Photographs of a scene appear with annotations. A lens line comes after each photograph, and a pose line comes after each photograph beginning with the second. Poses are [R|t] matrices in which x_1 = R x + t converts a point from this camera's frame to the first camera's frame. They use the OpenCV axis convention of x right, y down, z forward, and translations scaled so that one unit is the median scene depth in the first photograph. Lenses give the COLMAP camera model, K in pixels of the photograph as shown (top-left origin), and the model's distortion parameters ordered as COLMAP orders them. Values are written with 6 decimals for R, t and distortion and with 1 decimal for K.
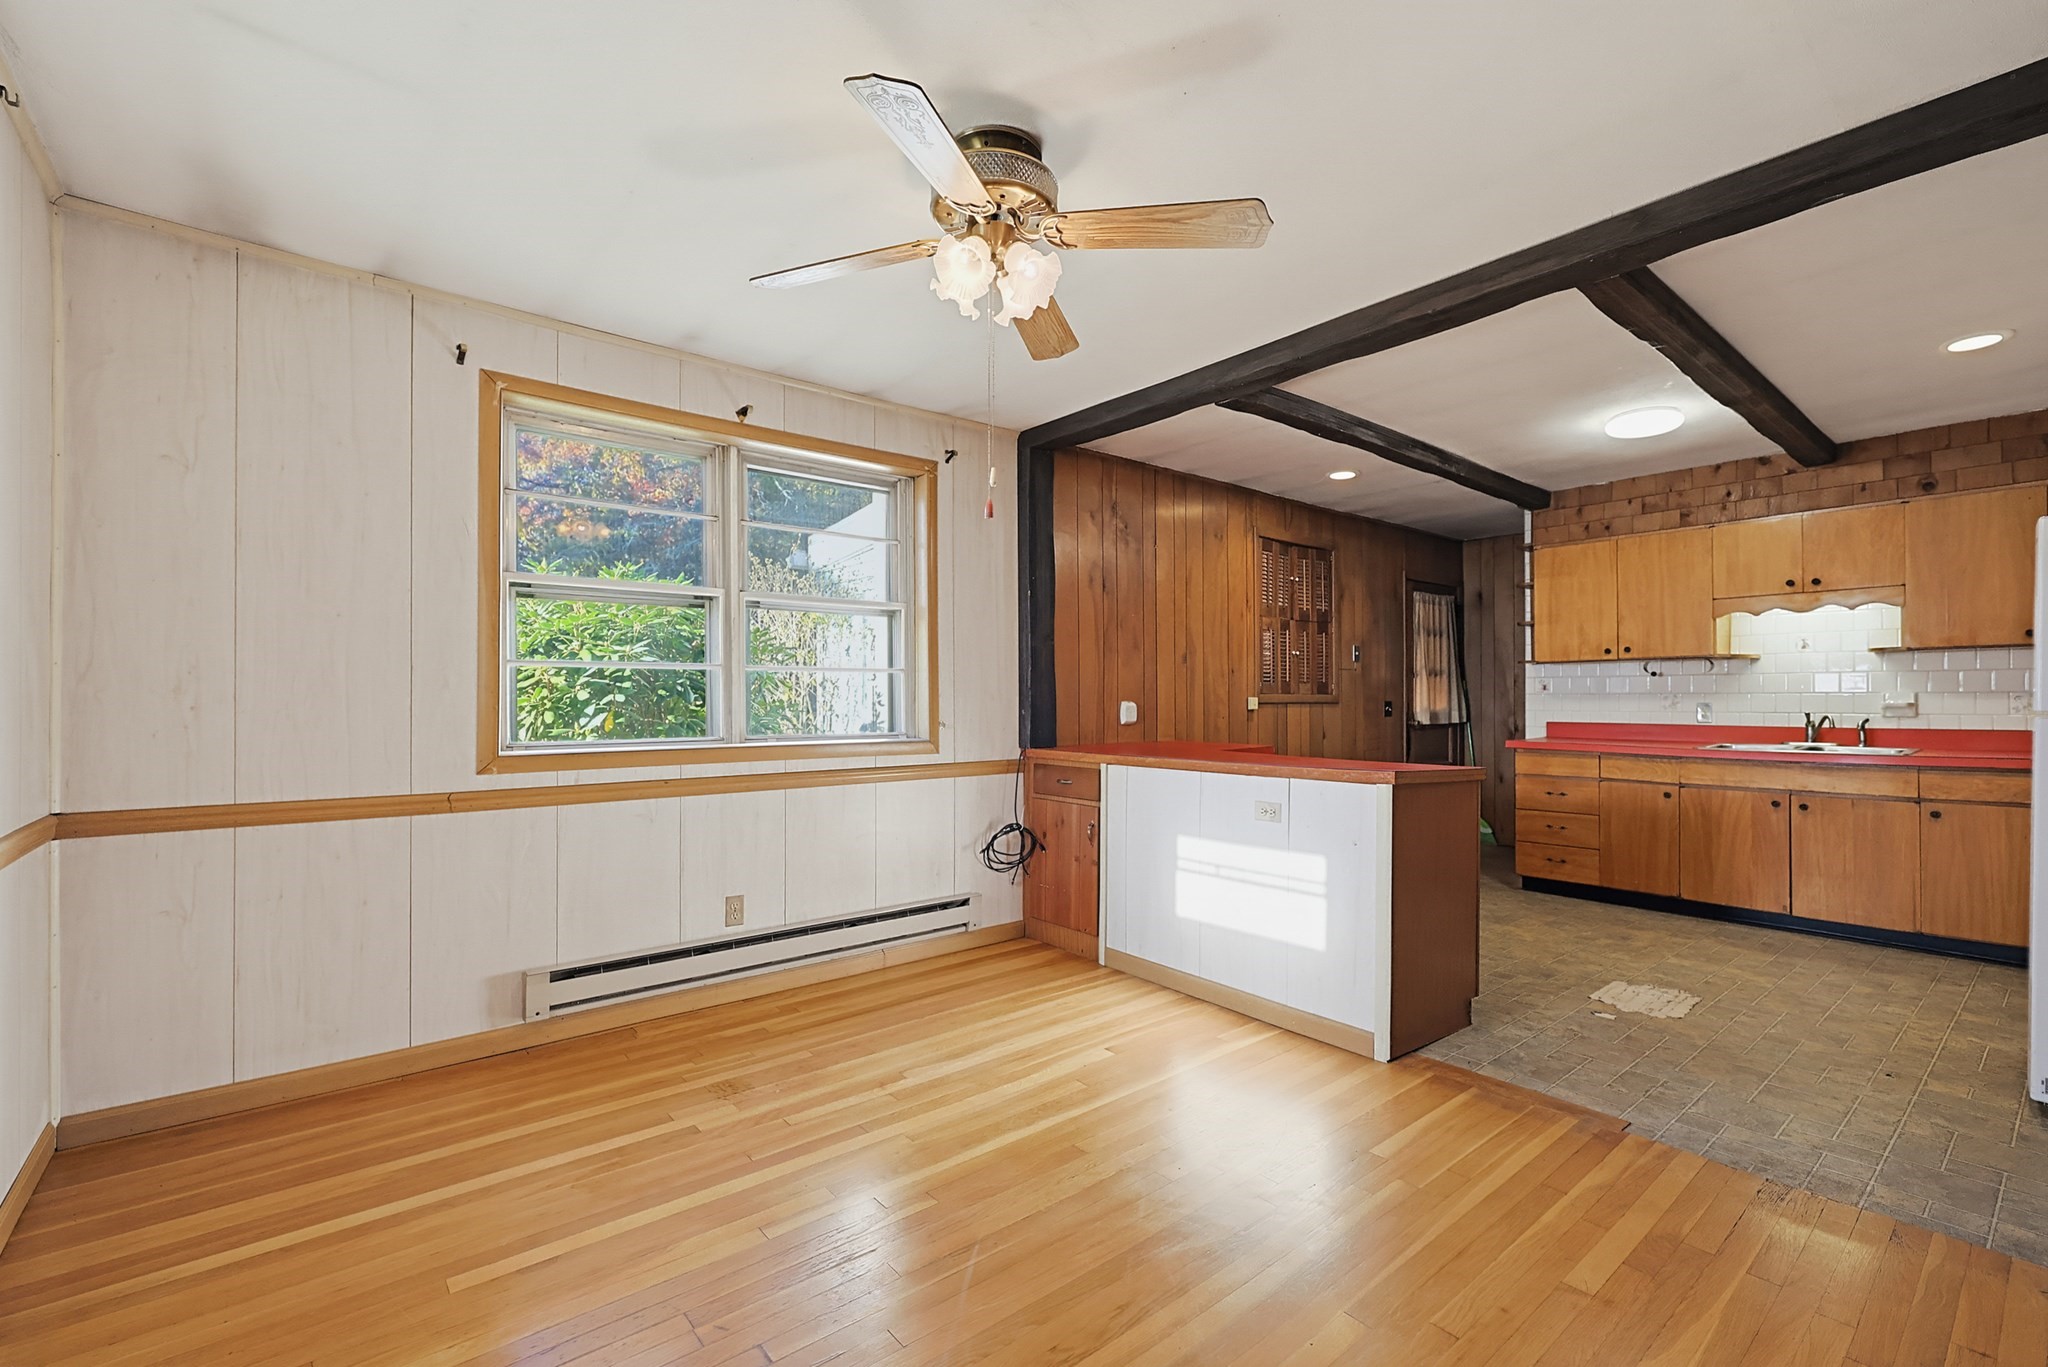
lens RADIAL K [[881.0, 0, 1046.4], [0, 881.0, 698.4], [0, 0, 1]] dist [0.000753, 0.000207]
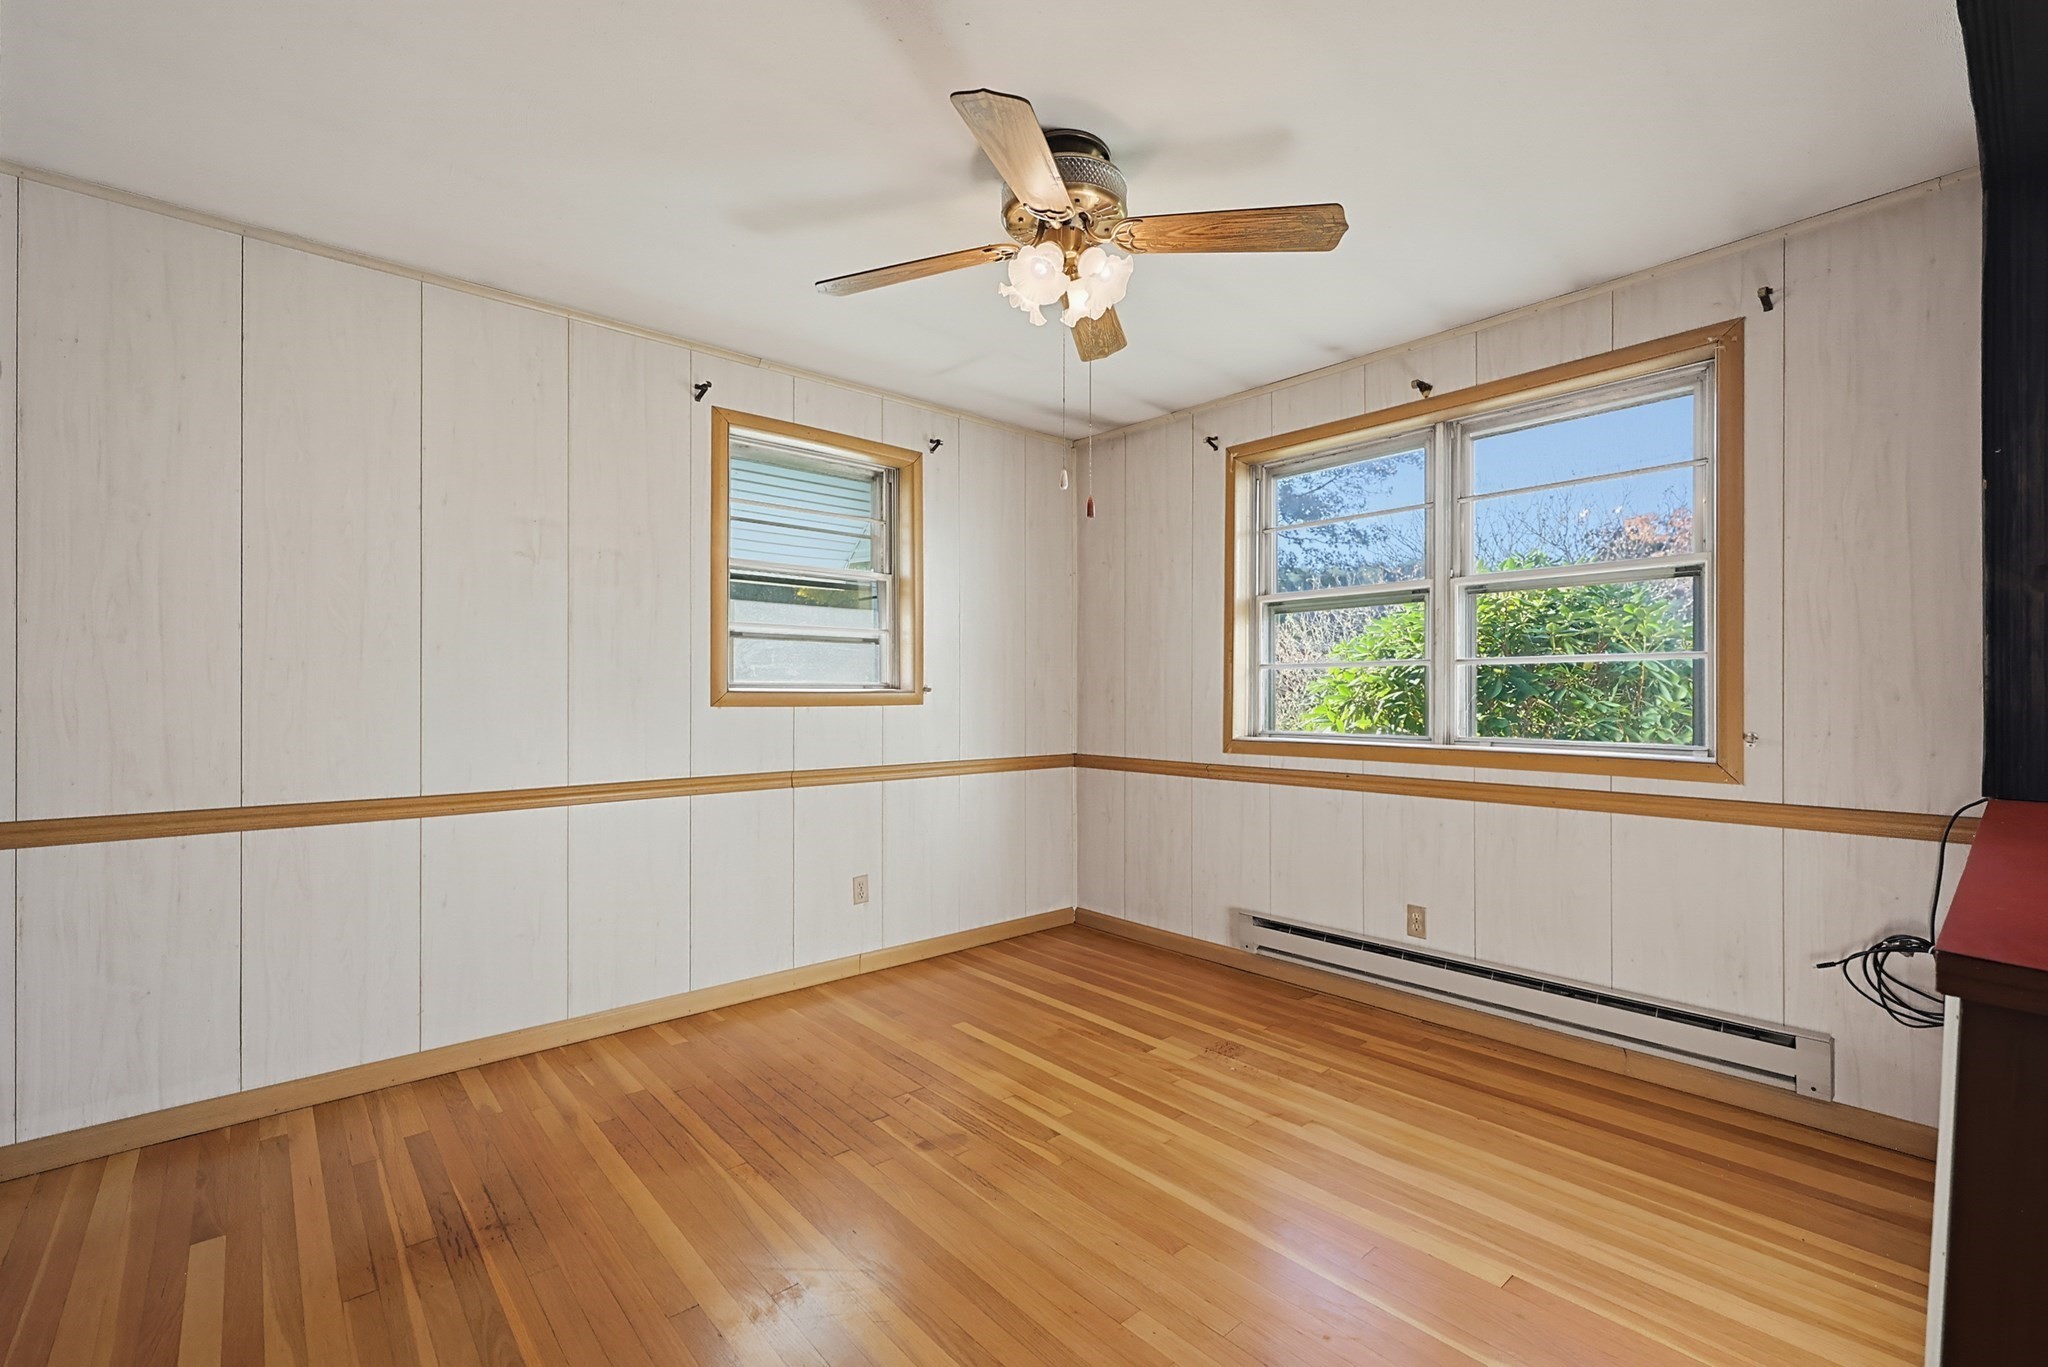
lens RADIAL K [[875.2, 0, 1024.5], [0, 875.2, 691.8], [0, 0, 1]] dist [-0.000002, 0.000031]
pose [[0.028242, -0.000232, -0.999601, 0.458390], [0.002590, 0.999997, -0.000159, -0.004154], [0.999598, -0.002584, 0.028242, 0.449134]]
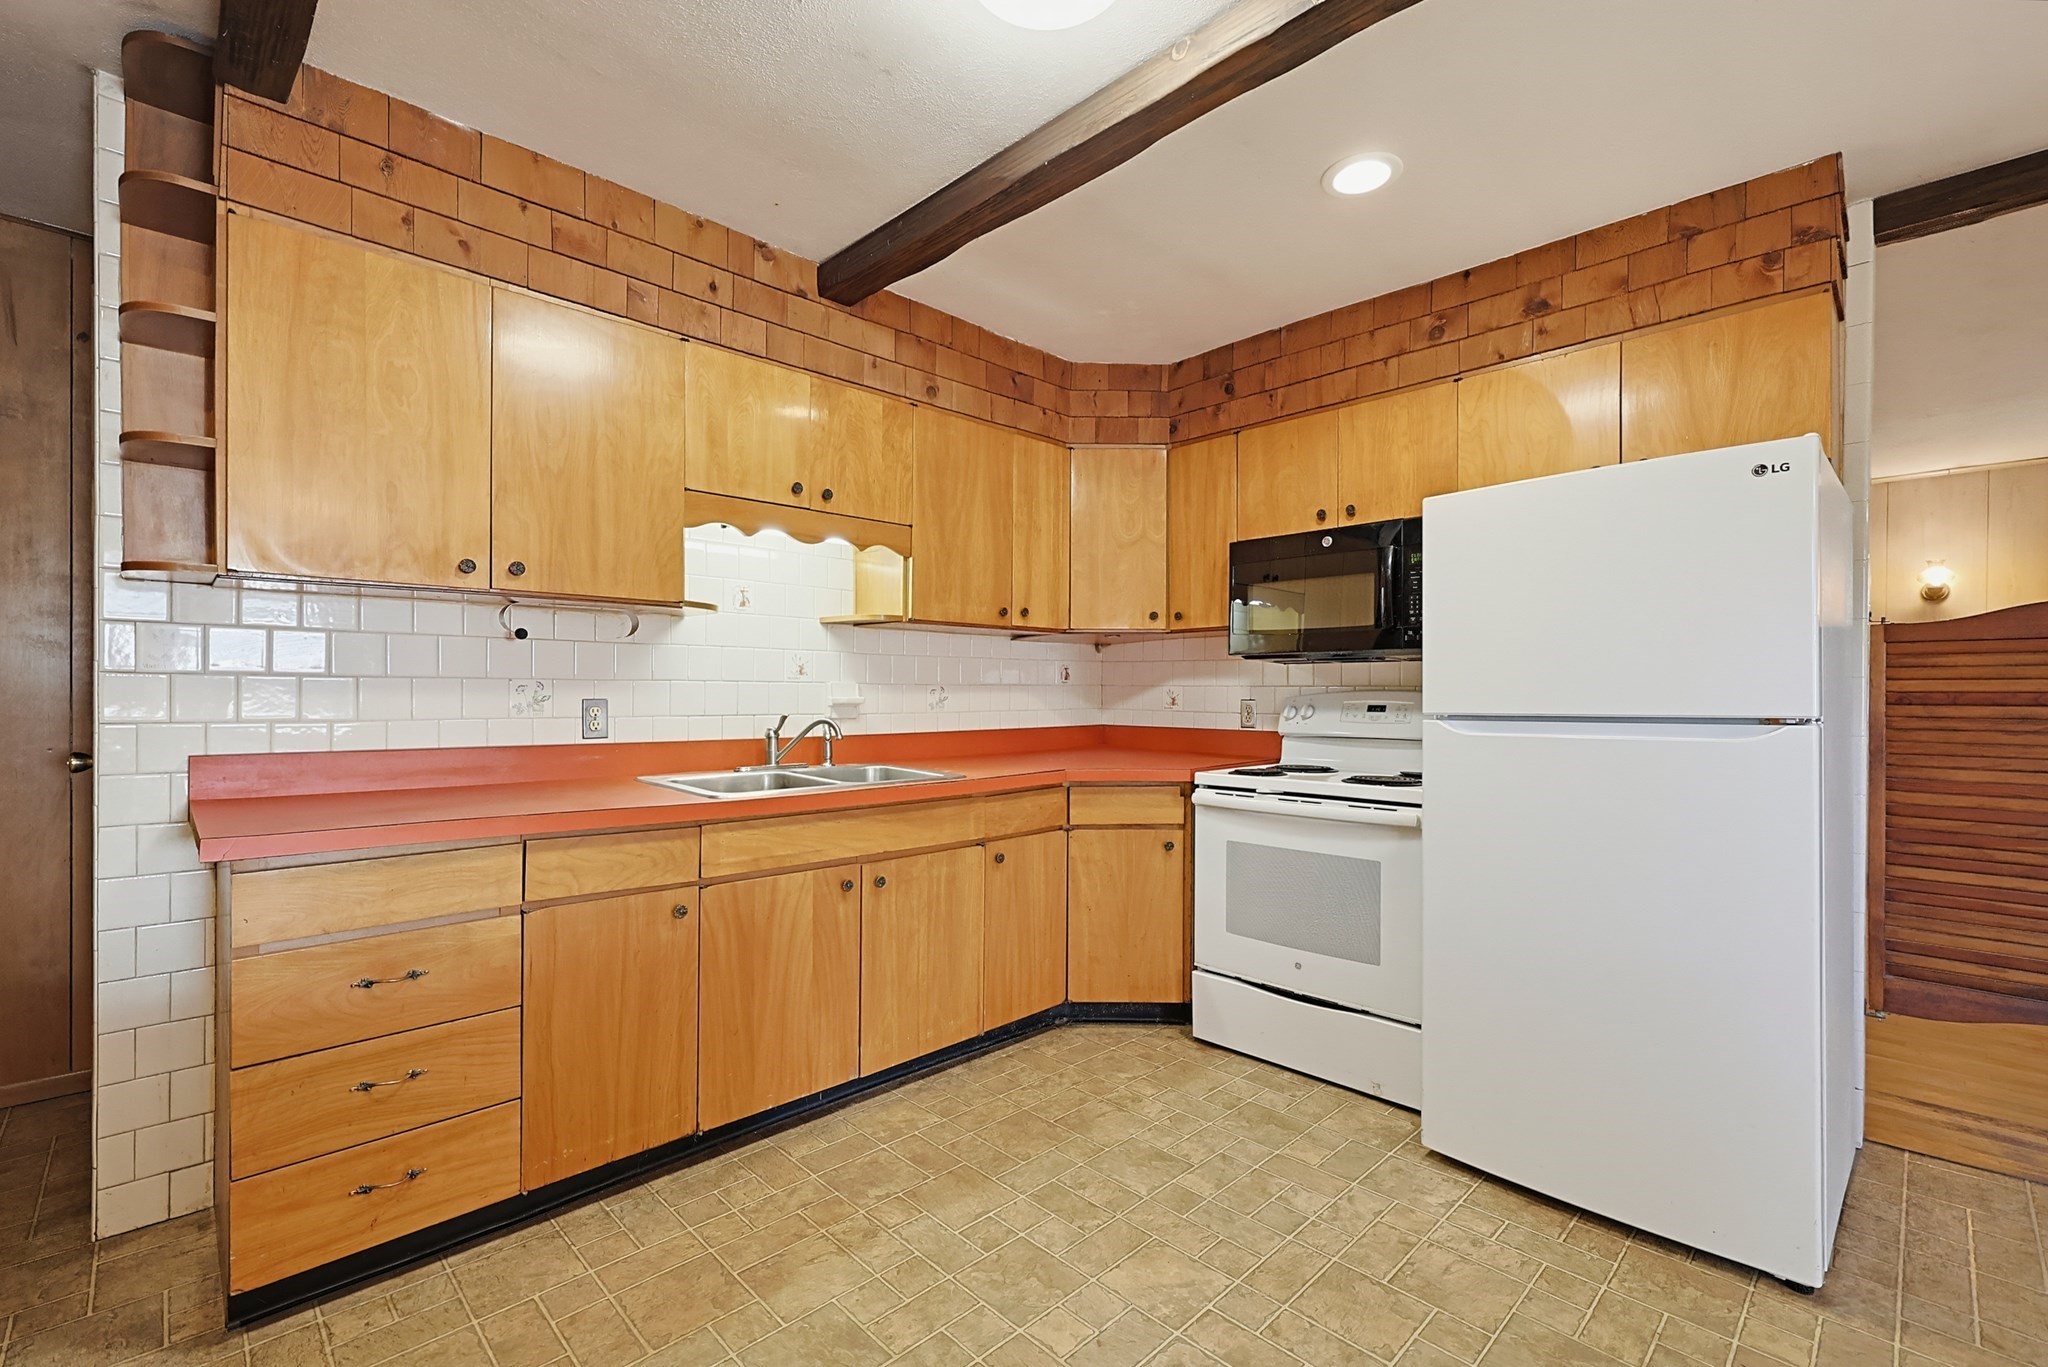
lens RADIAL K [[884.1, 0, 1020.5], [0, 884.1, 698.7], [0, 0, 1]] dist [-0.000608, 0.000334]
pose [[-0.077789, -0.005315, 0.996956, 0.286988], [-0.007014, 0.999964, 0.004783, 0.000948], [-0.996945, -0.006620, -0.077823, 0.977370]]
